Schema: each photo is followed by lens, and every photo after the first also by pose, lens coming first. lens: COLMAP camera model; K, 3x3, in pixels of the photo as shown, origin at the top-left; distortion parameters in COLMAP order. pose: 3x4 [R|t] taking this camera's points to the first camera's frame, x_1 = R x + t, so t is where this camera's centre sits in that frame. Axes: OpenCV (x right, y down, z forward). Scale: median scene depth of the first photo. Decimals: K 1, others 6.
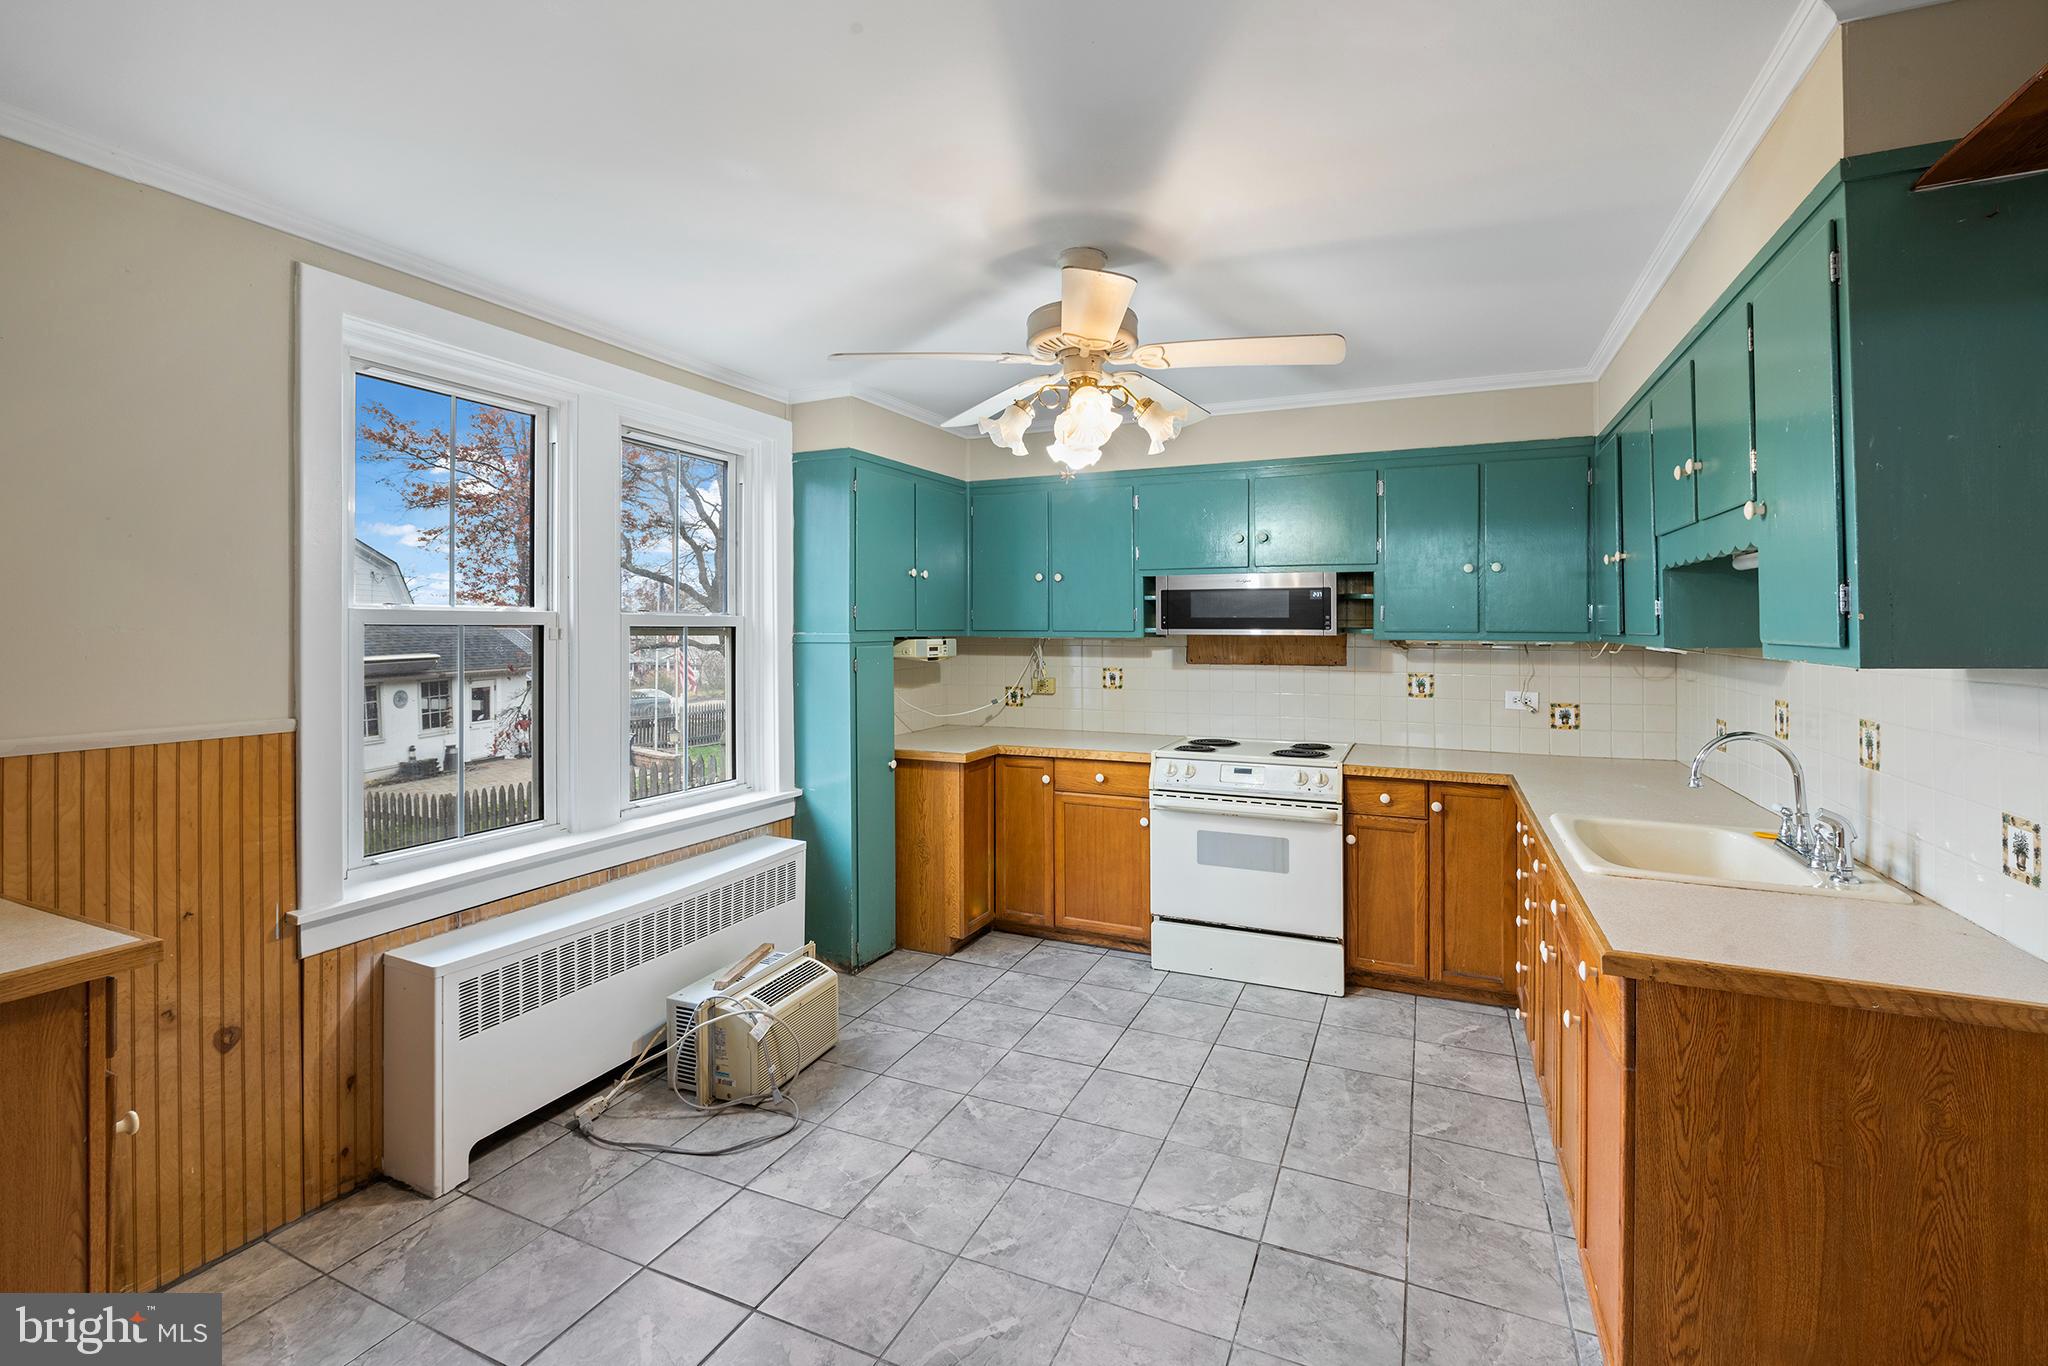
lens RADIAL K [[881.9, 0, 1014.9], [0, 881.9, 621.1], [0, 0, 1]] dist [-0.005744, -0.000521]
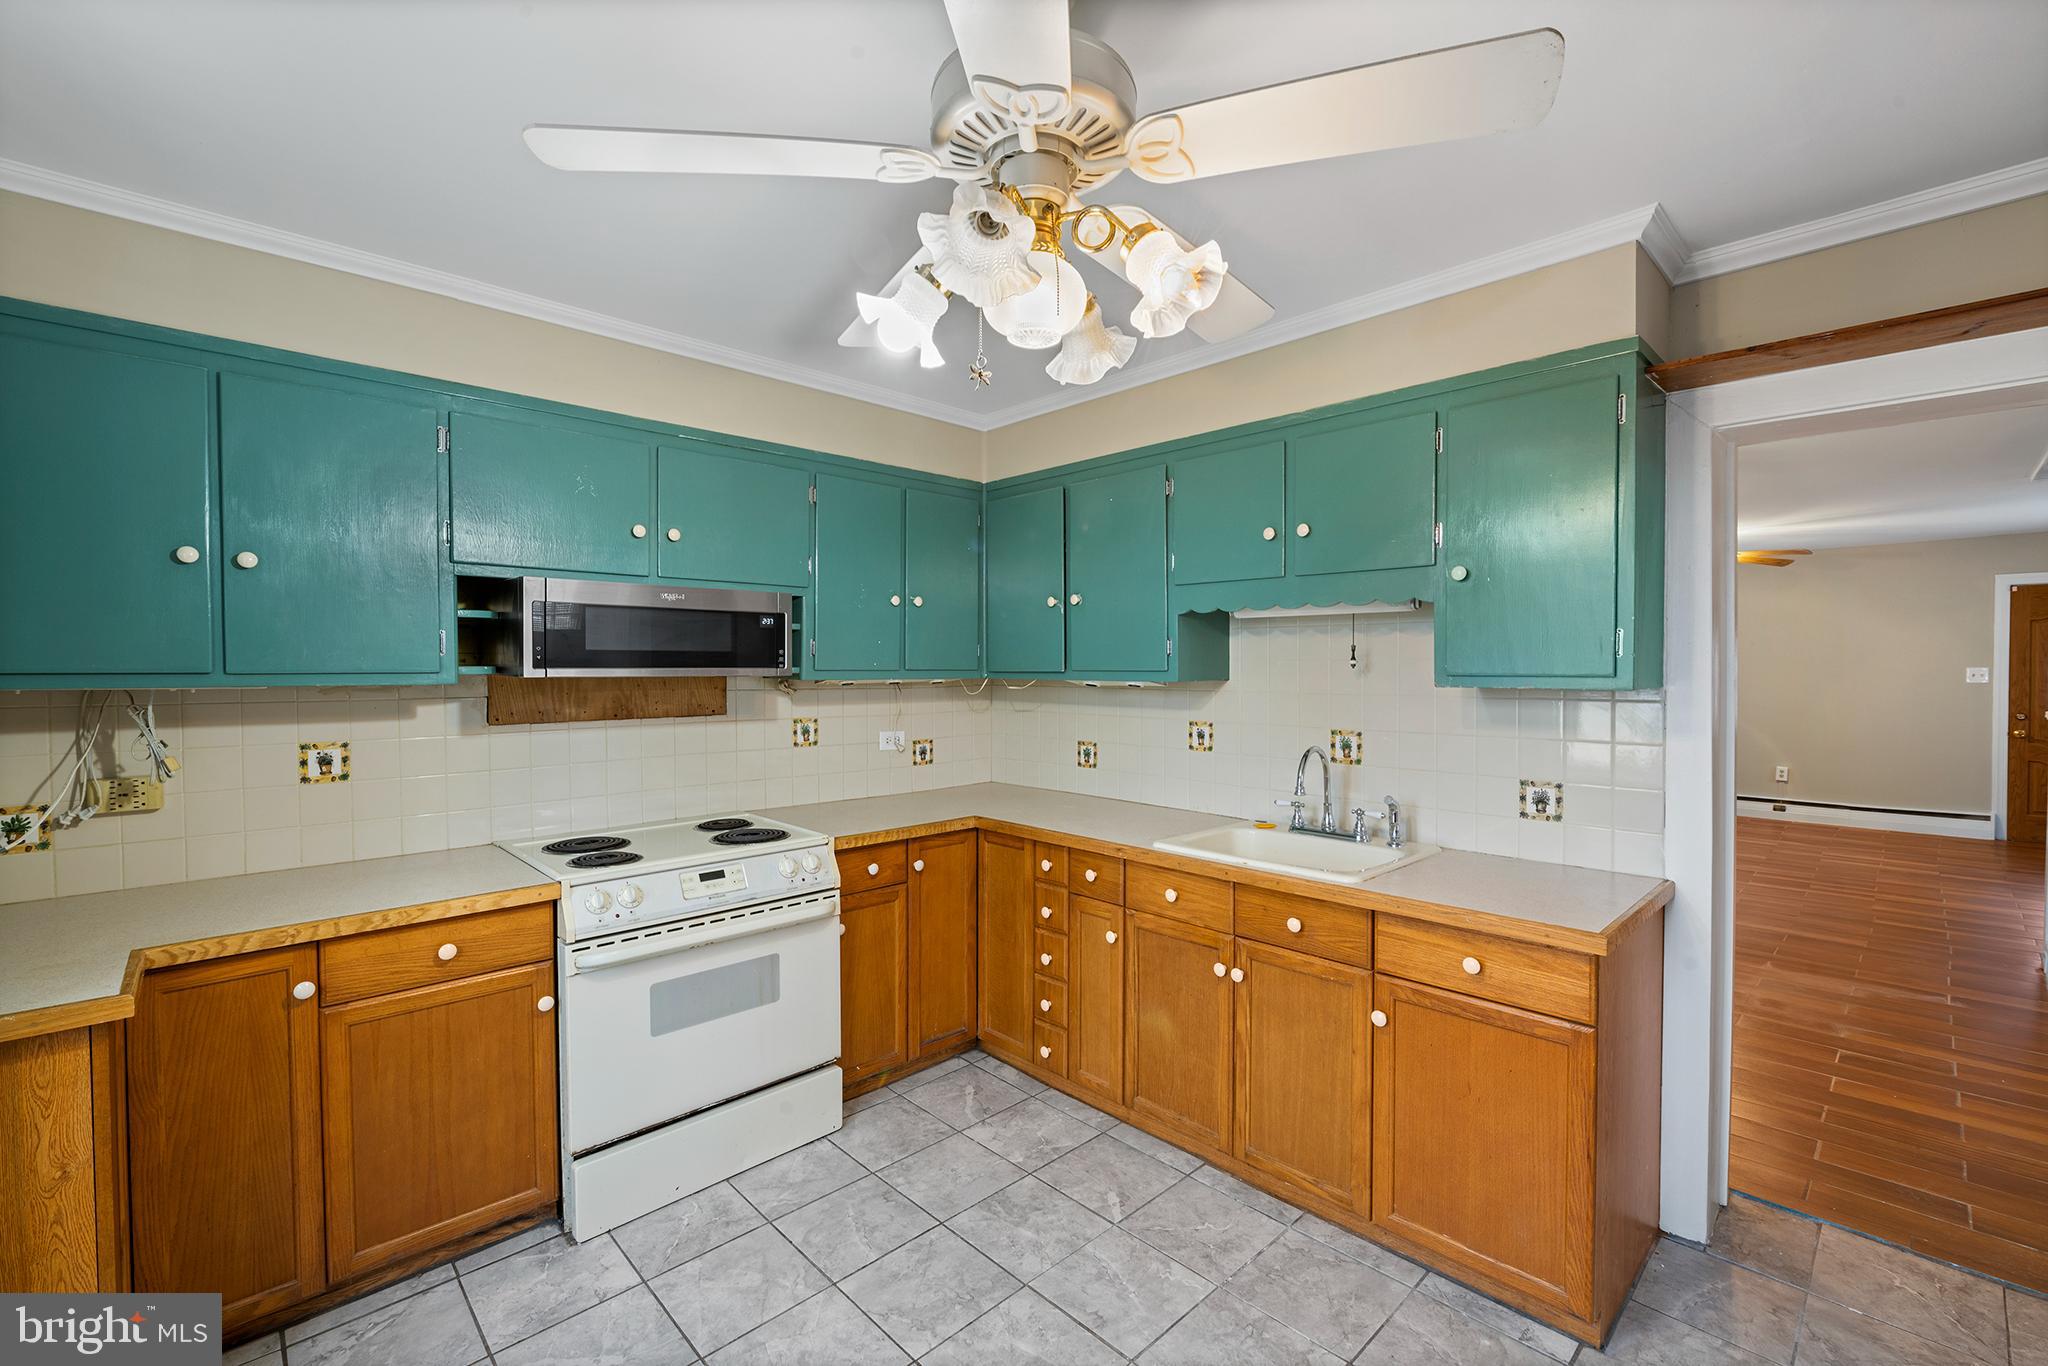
lens RADIAL K [[881.9, 0, 1022.0], [0, 881.9, 687.1], [0, 0, 1]] dist [-0.005744, -0.000521]
pose [[0.360556, -0.023264, 0.932448, -0.282489], [-0.004309, 0.999637, 0.026606, 0.005226], [-0.932728, -0.013611, 0.360324, 0.528013]]
